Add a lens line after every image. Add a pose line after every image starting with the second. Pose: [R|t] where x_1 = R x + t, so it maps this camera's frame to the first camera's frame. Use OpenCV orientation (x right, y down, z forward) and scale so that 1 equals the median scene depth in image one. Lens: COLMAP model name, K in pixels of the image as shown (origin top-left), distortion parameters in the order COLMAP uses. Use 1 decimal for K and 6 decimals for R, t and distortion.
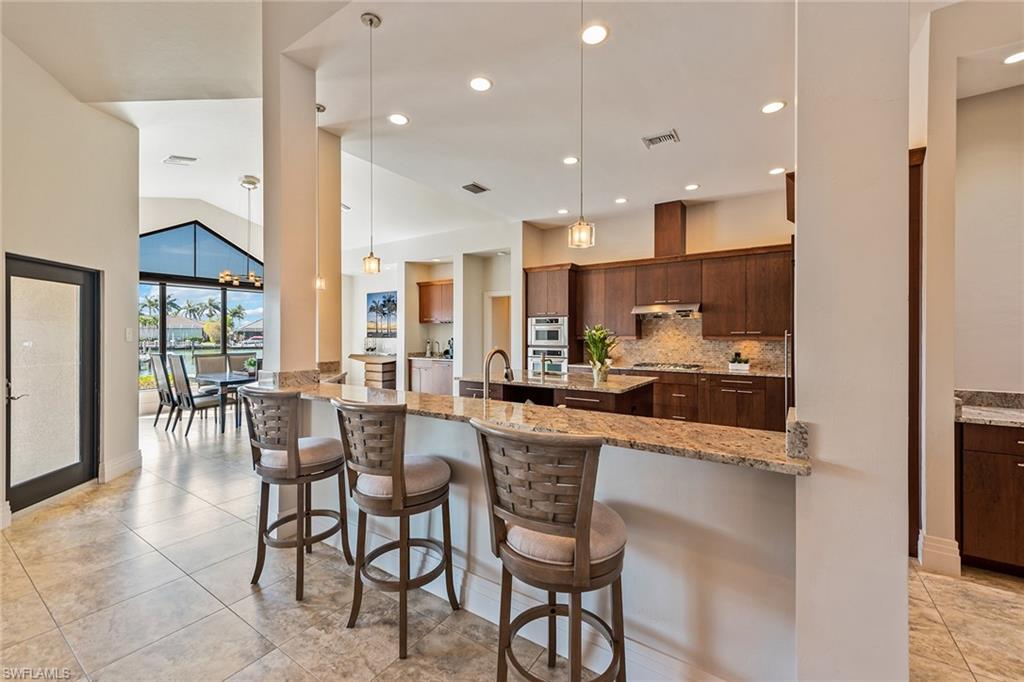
lens RADIAL K [[406.0, 0, 513.6], [0, 406.0, 336.5], [0, 0, 1]] dist [0.003185, 0.000040]
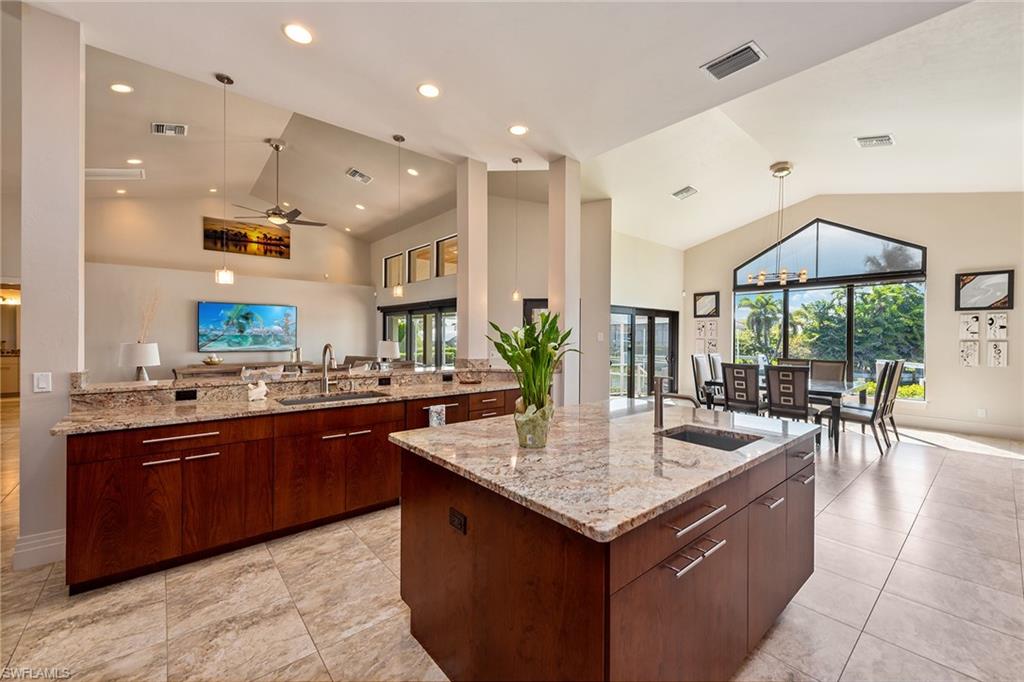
lens RADIAL K [[411.7, 0, 511.9], [0, 411.7, 337.6], [0, 0, 1]] dist [0.002601, -0.000557]
pose [[-0.276727, -0.000952, -0.960948, 0.425905], [-0.010291, 0.999945, 0.001973, -0.002285], [0.960893, 0.010436, -0.276722, 0.737384]]
